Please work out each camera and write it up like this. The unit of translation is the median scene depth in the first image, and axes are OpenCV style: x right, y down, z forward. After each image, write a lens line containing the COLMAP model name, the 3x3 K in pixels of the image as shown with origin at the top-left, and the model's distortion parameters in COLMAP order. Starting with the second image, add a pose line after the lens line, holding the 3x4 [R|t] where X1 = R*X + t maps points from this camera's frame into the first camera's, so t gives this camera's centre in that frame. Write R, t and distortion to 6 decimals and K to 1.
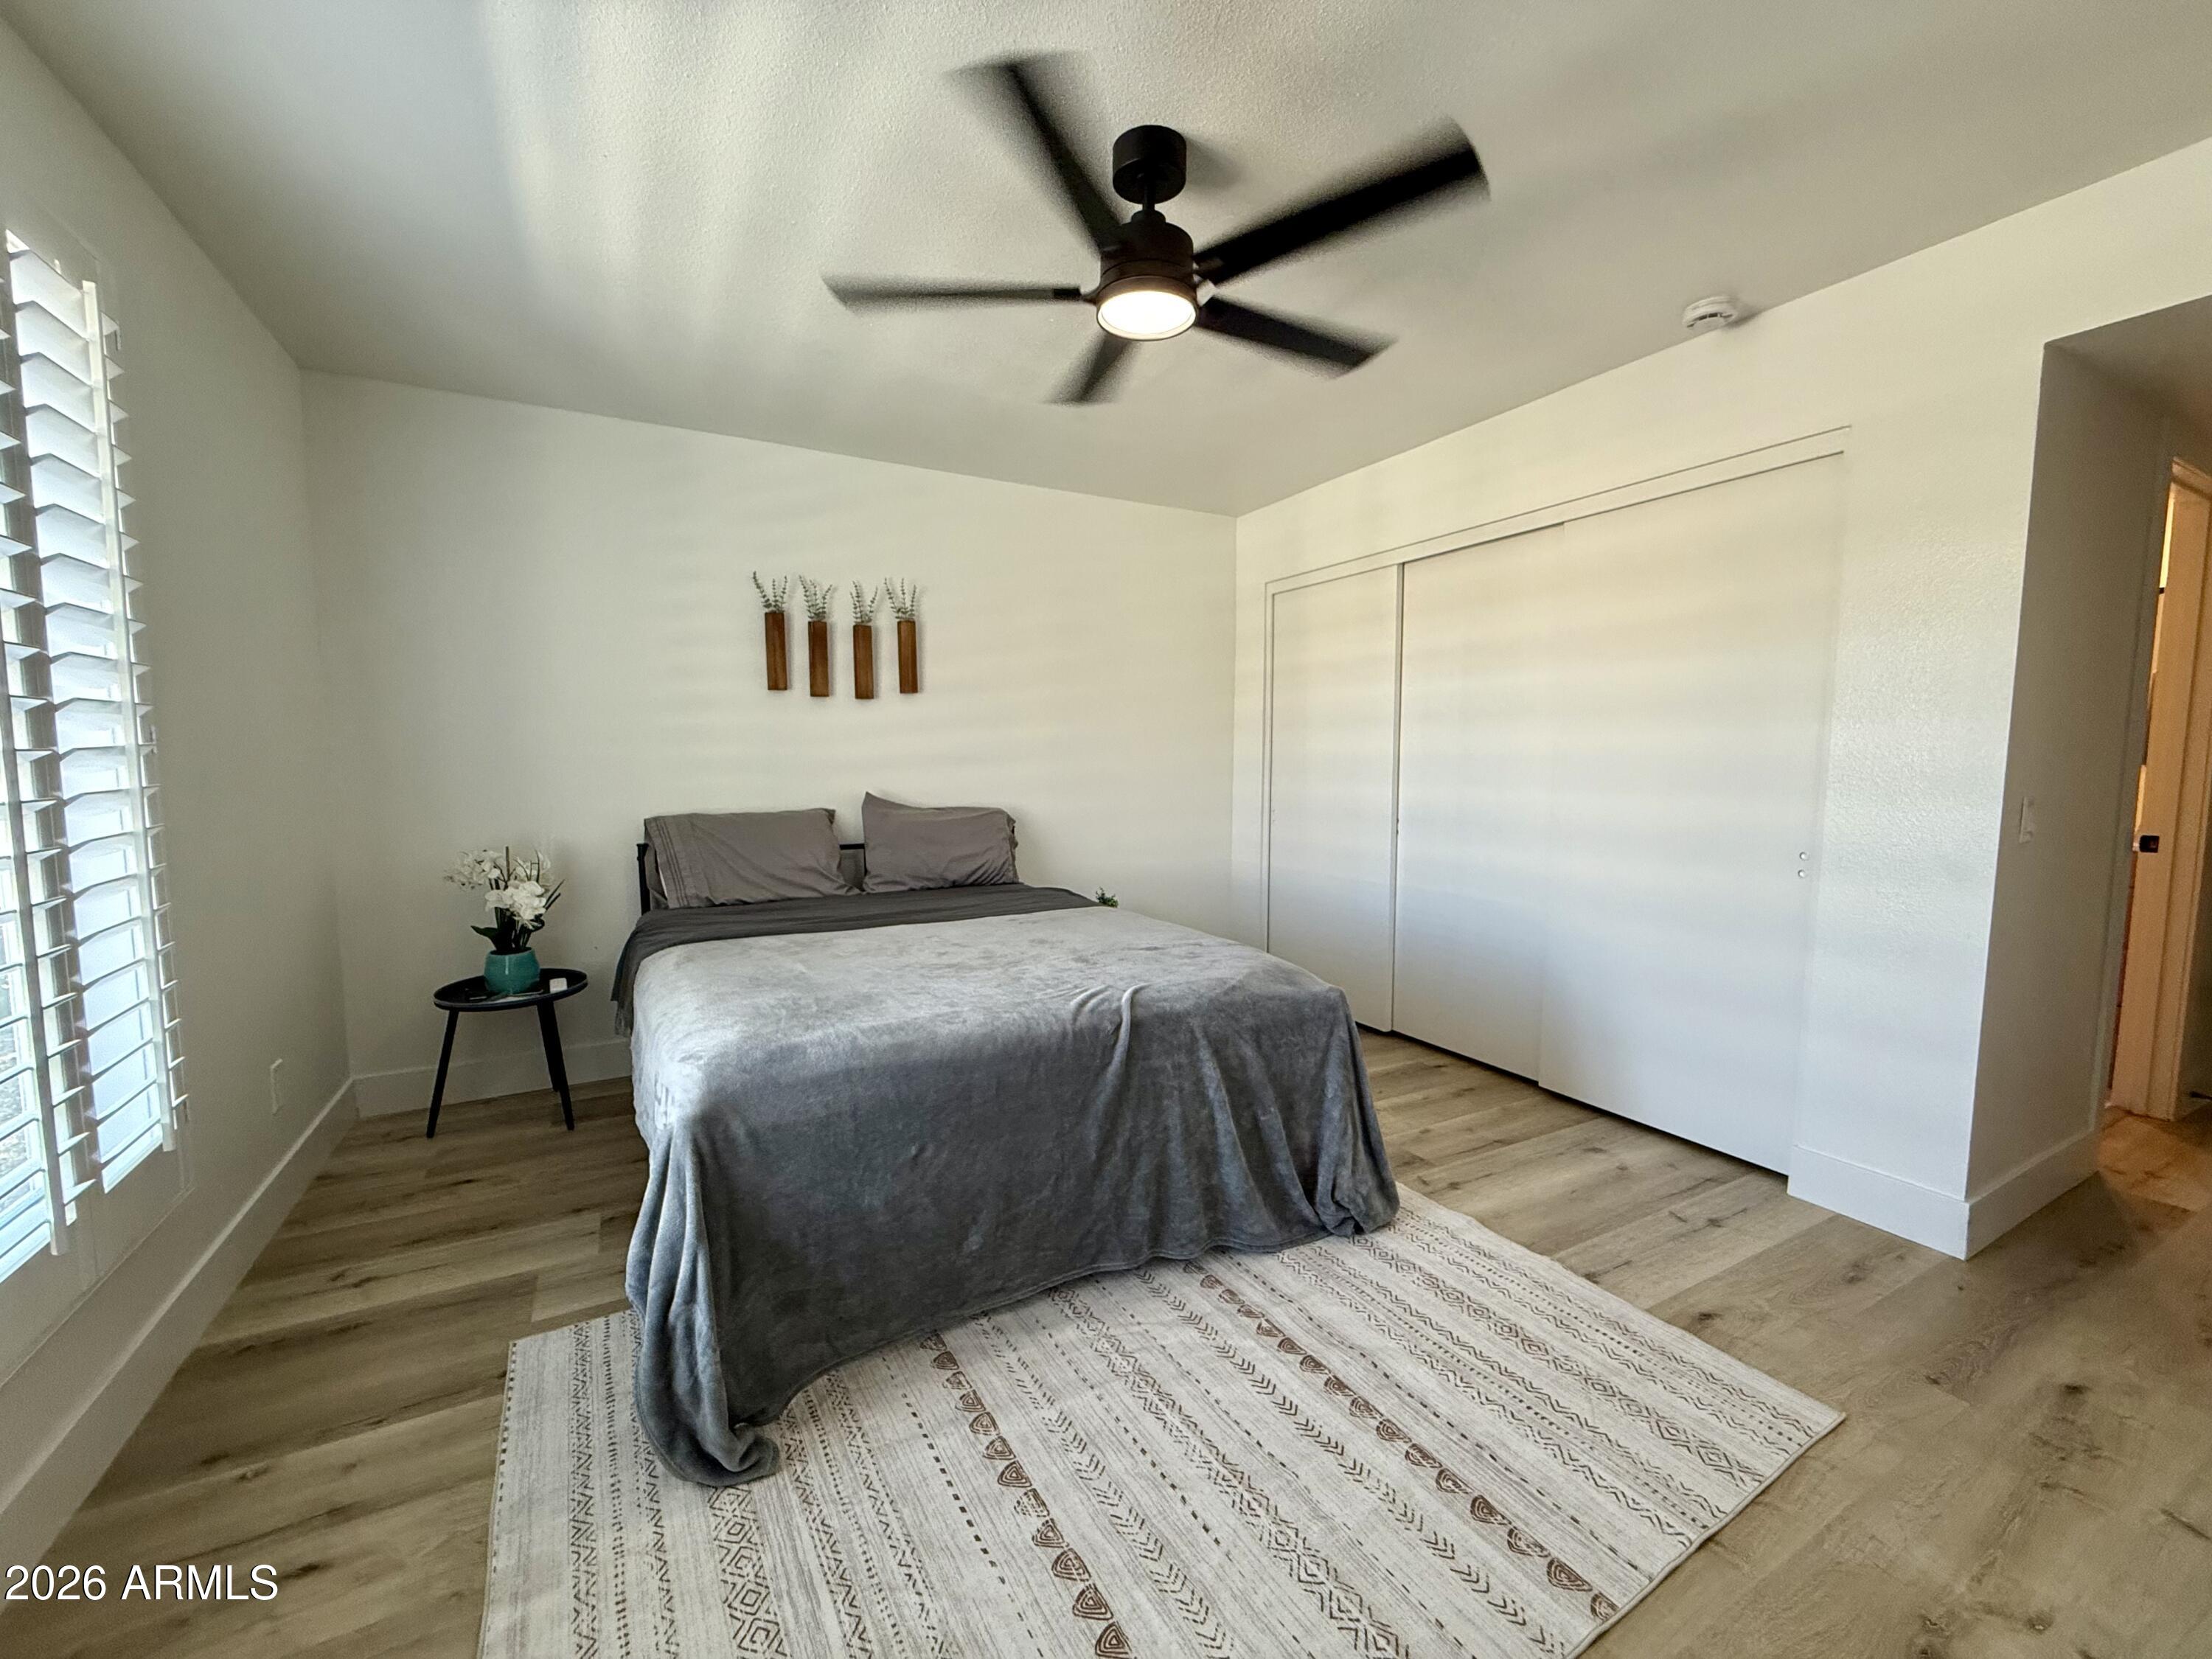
lens RADIAL K [[881.1, 0, 1102.7], [0, 881.1, 836.2], [0, 0, 1]] dist [-0.000022, -0.000220]
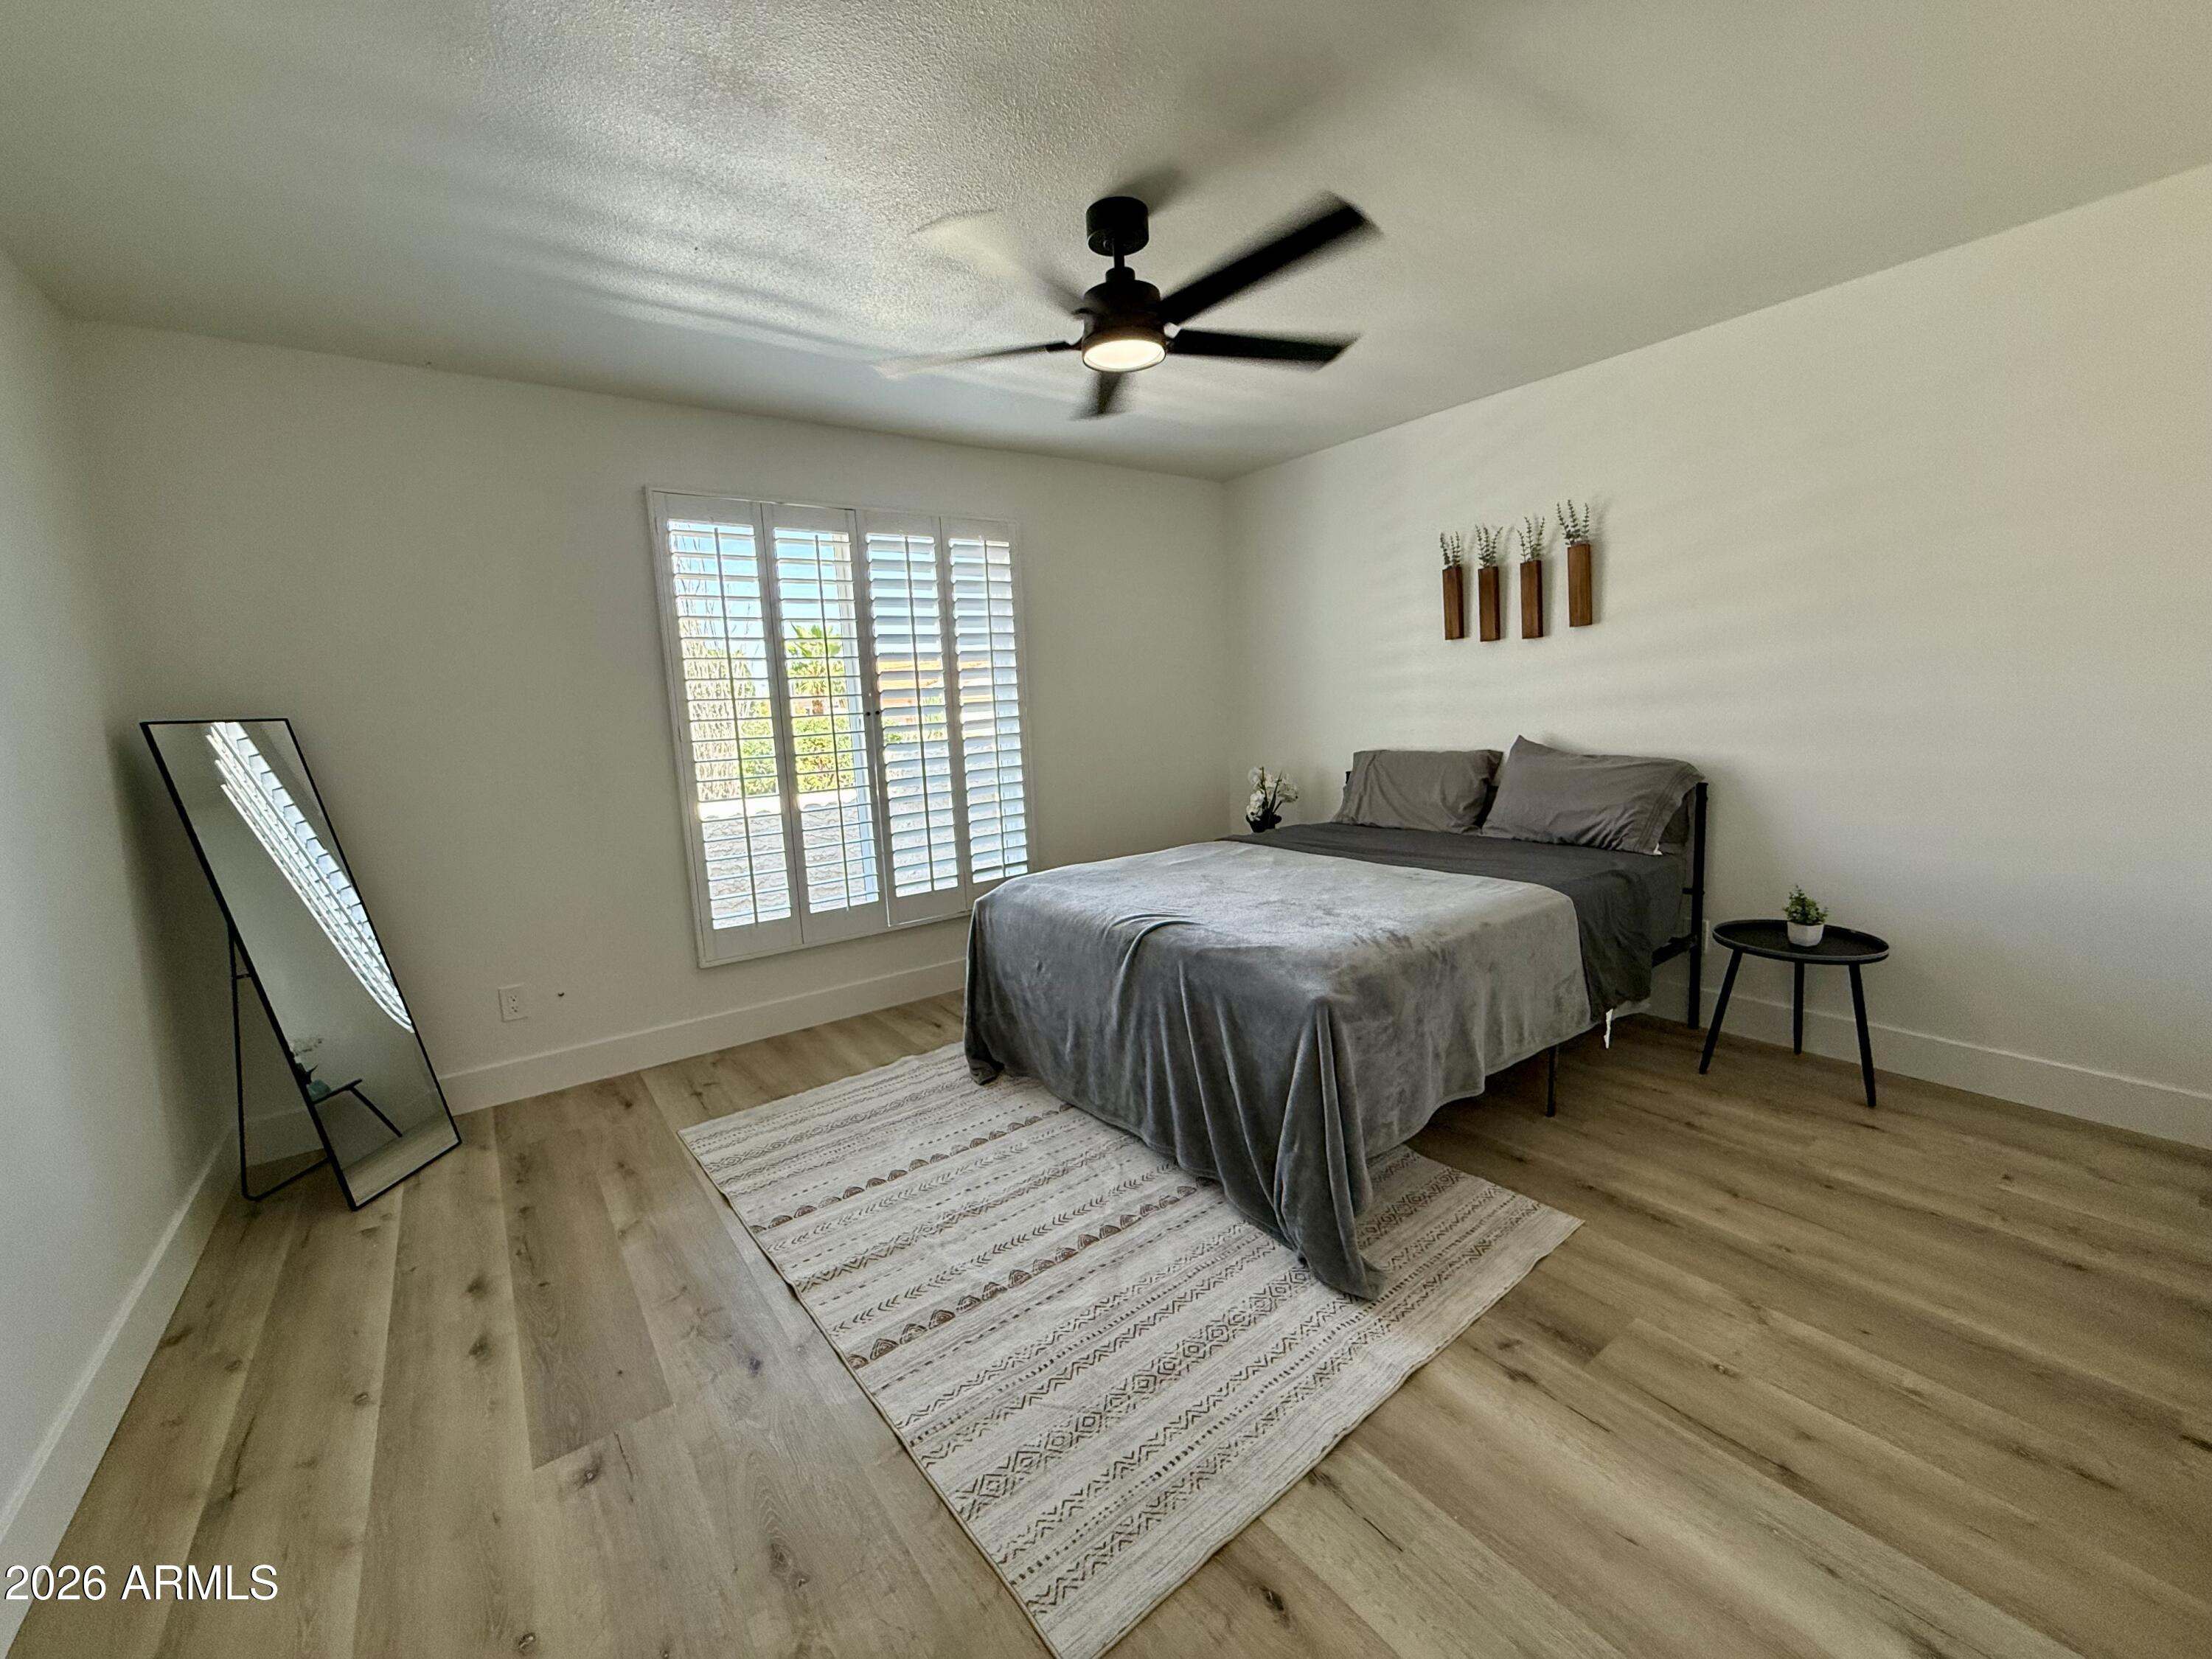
lens RADIAL K [[881.1, 0, 1102.7], [0, 881.1, 836.2], [0, 0, 1]] dist [-0.000022, -0.000220]
pose [[0.141013, 0.145629, -0.979238, 1.272948], [-0.043186, 0.989085, 0.140874, -0.112952], [0.989065, 0.022424, 0.145763, 0.789591]]
